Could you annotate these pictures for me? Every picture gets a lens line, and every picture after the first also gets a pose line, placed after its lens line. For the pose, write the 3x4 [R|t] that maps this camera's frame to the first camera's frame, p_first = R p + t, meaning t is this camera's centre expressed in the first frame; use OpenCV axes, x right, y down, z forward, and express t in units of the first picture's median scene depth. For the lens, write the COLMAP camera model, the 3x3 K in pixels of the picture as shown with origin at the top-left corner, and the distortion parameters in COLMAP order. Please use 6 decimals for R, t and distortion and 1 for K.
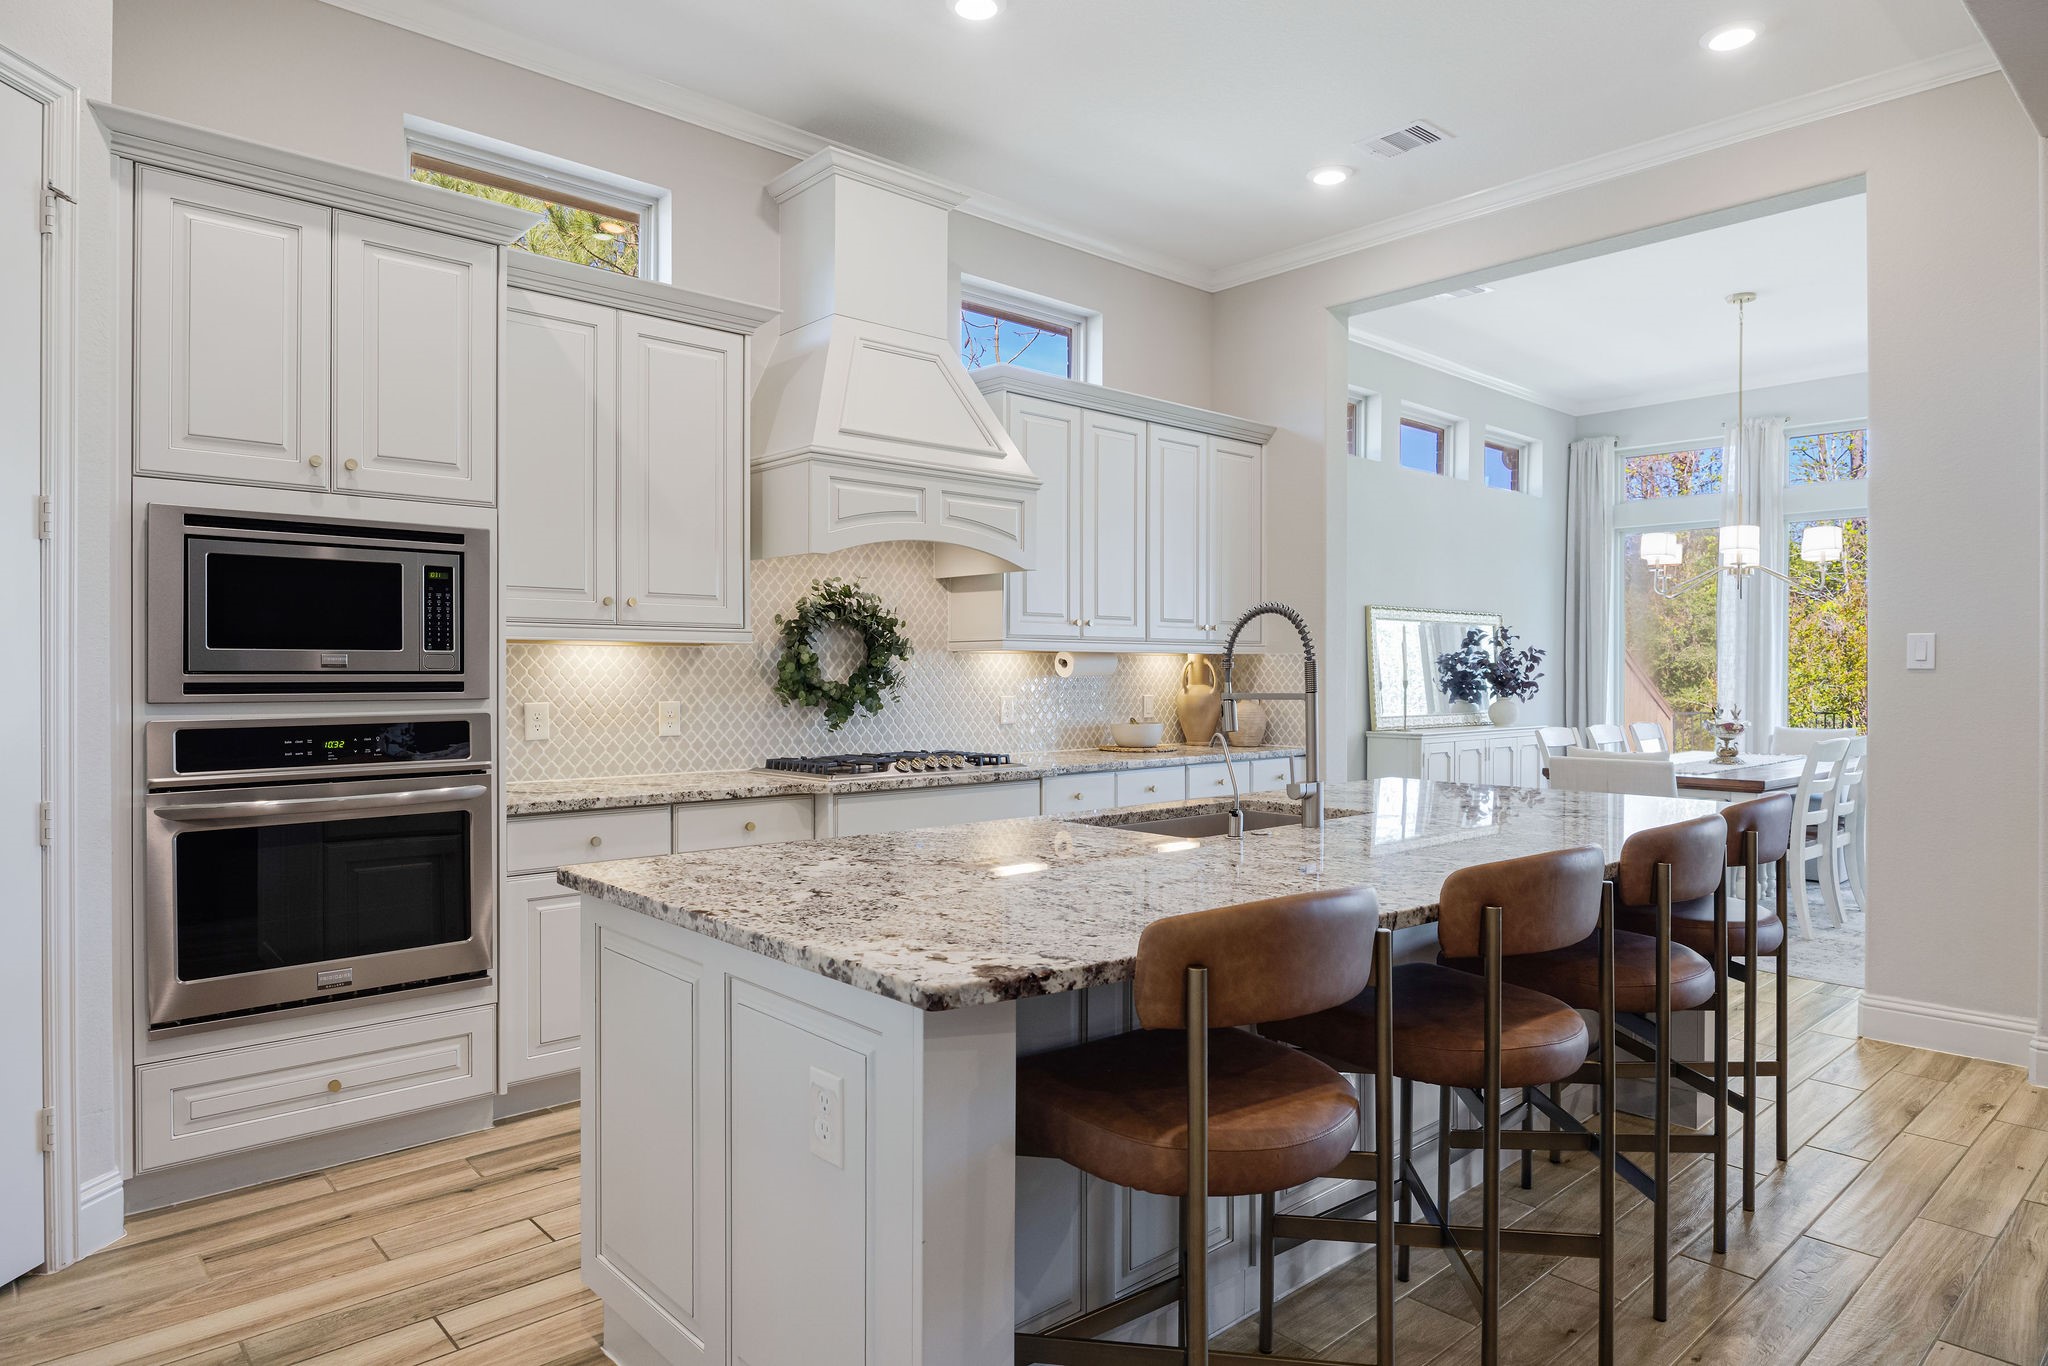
lens RADIAL K [[1213.9, 0, 1043.3], [0, 1213.9, 681.8], [0, 0, 1]] dist [-0.000357, -0.006847]
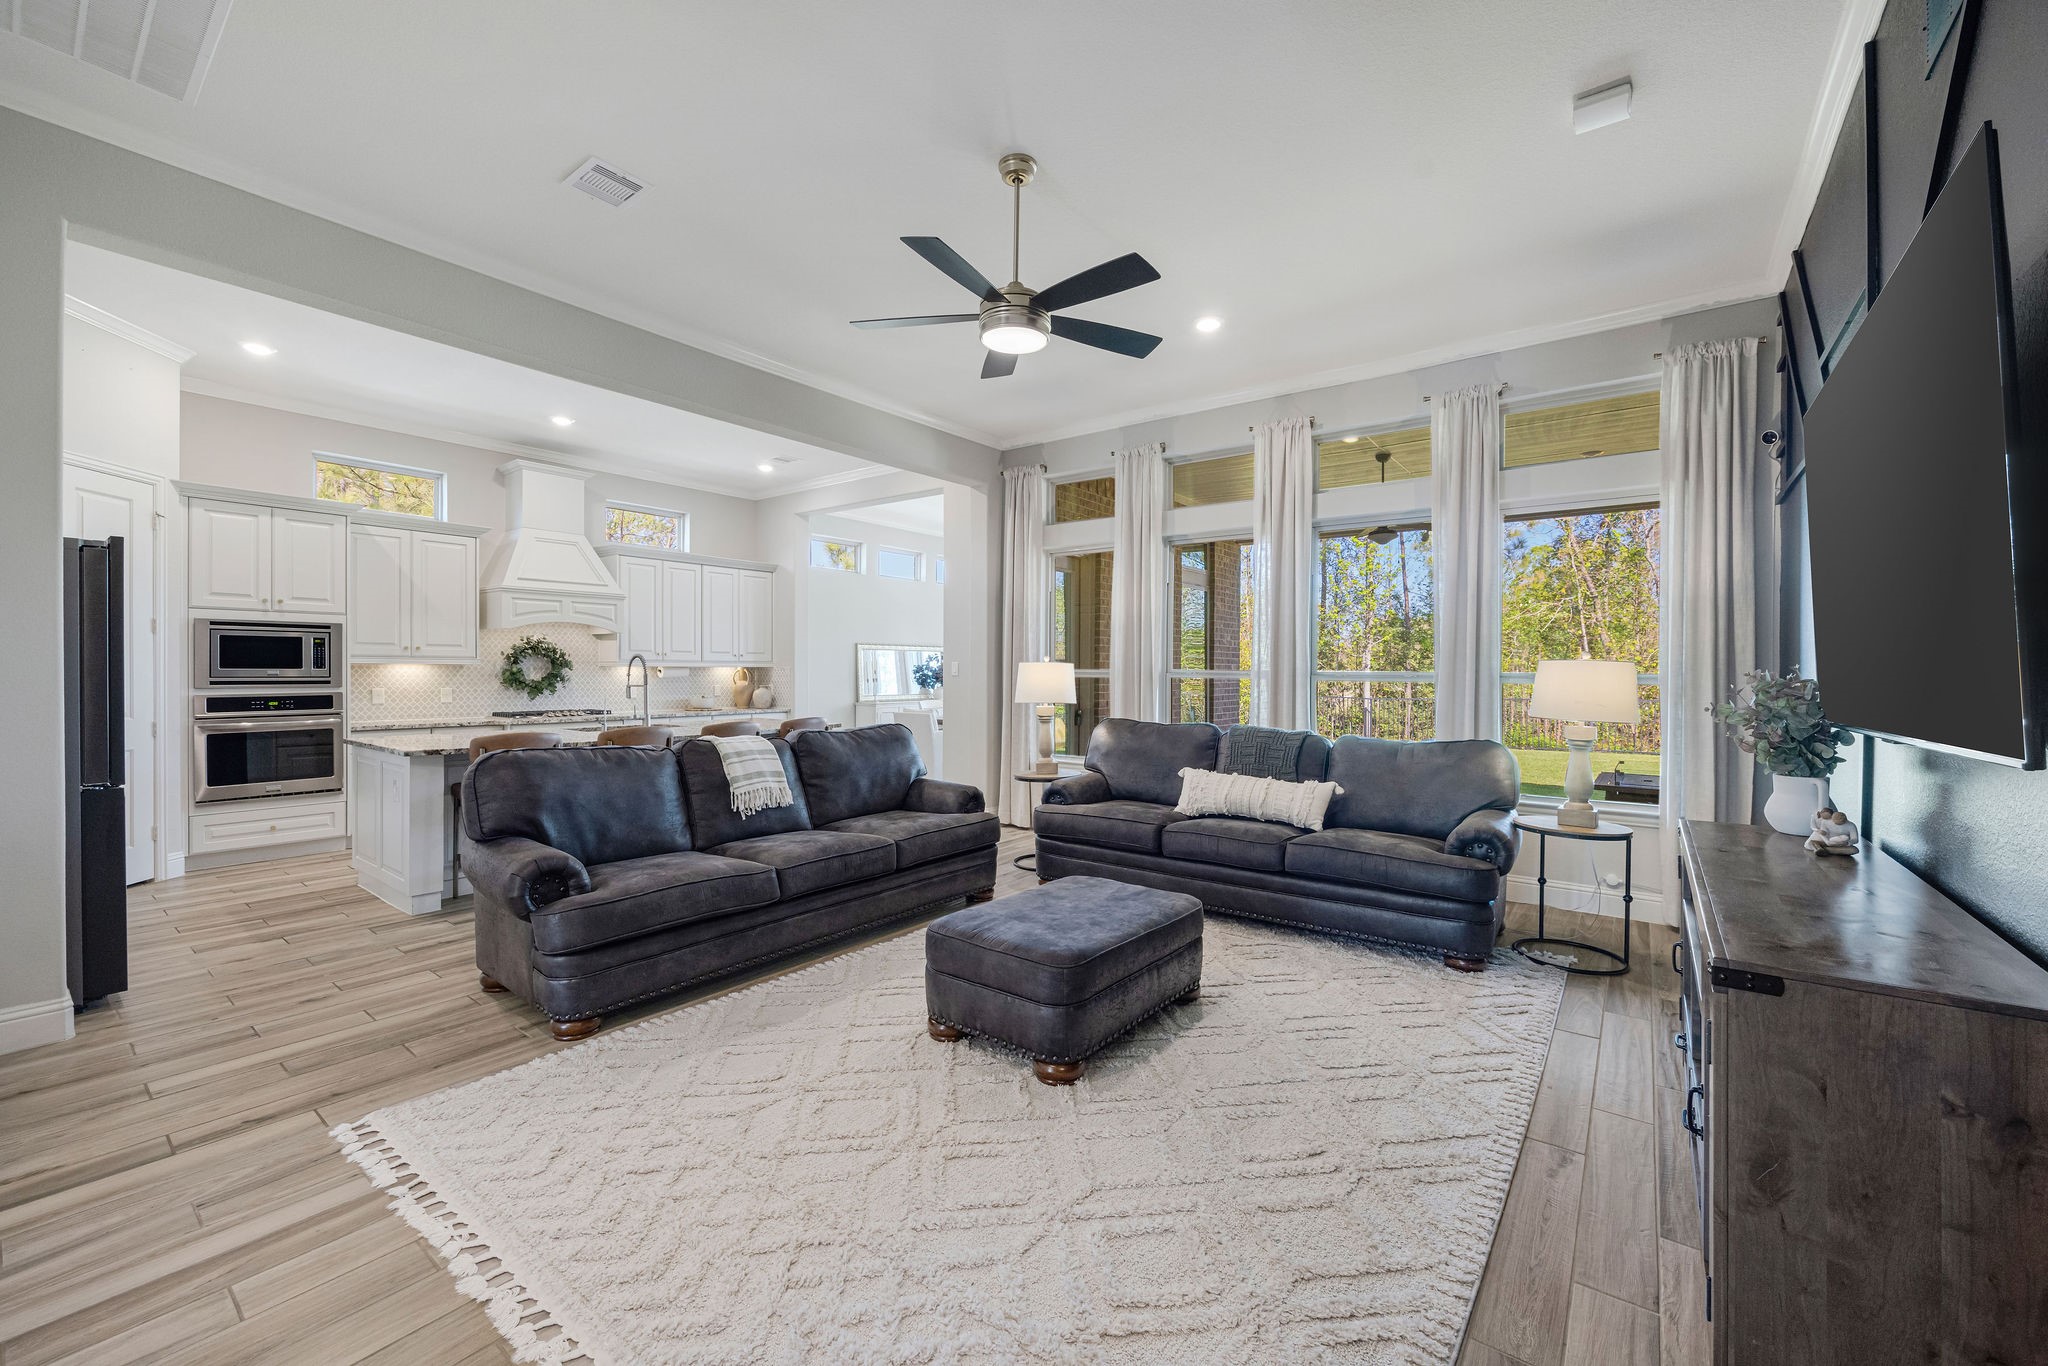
lens RADIAL K [[800.3, 0, 1011.4], [0, 800.3, 678.9], [0, 0, 1]] dist [0.000787, -0.000822]
pose [[0.986702, 0.003133, 0.162510, 0.534514], [-0.003815, 0.999985, 0.003889, -0.011939], [-0.162496, -0.004458, 0.986699, -0.735094]]
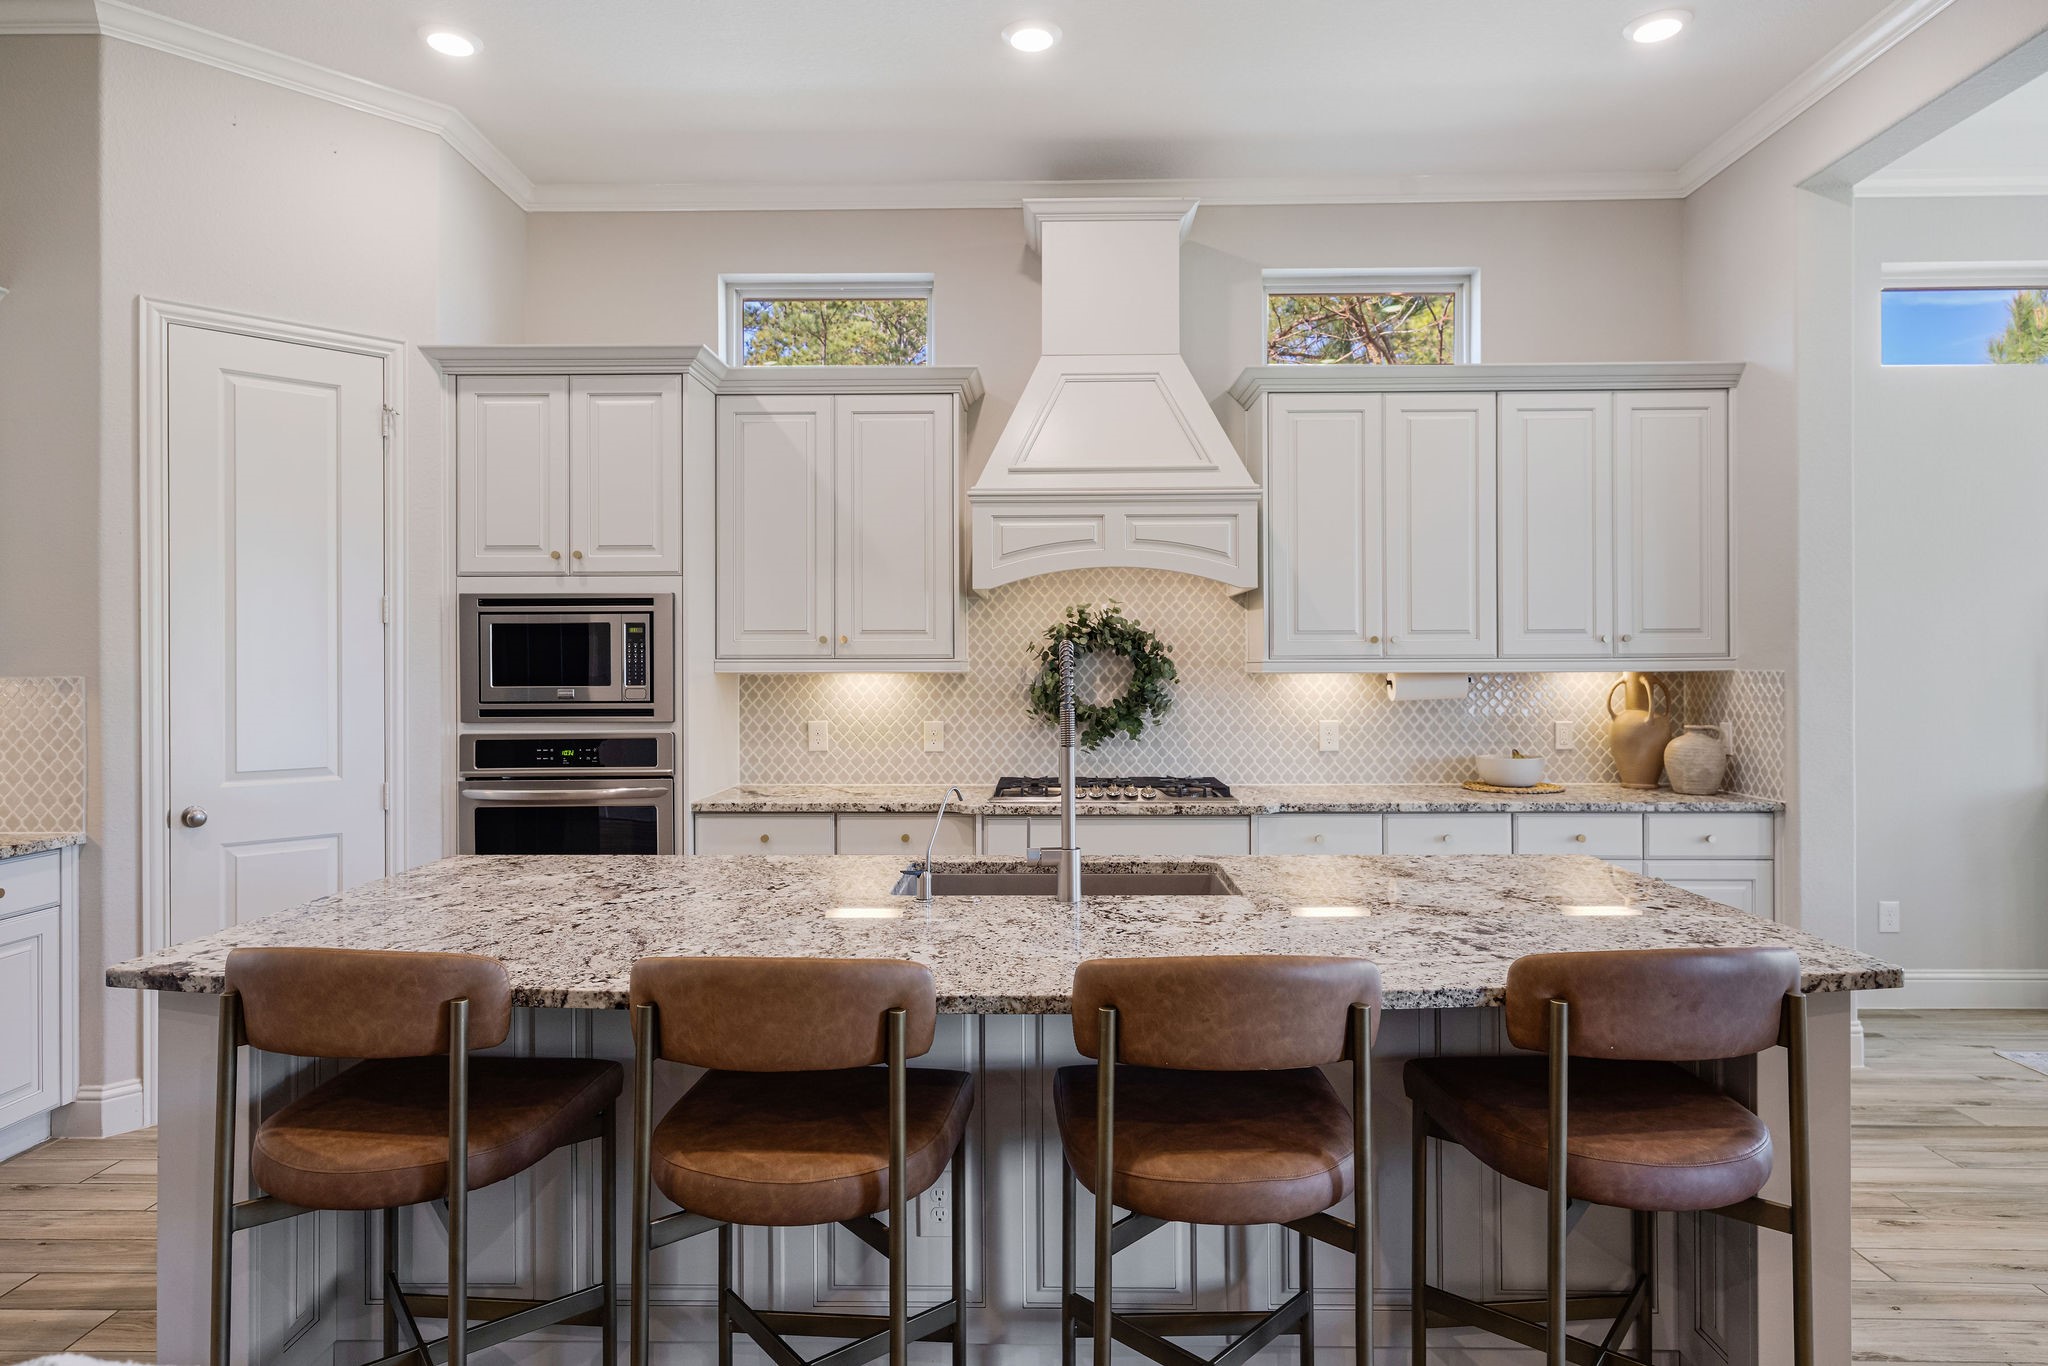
lens RADIAL K [[1213.9, 0, 1037.6], [0, 1213.9, 673.4], [0, 0, 1]] dist [-0.000357, -0.006847]
pose [[0.724803, 0.002006, -0.688953, 0.551815], [-0.001387, 0.999998, 0.001453, -0.030870], [0.688955, -0.000097, 0.724804, 0.242957]]
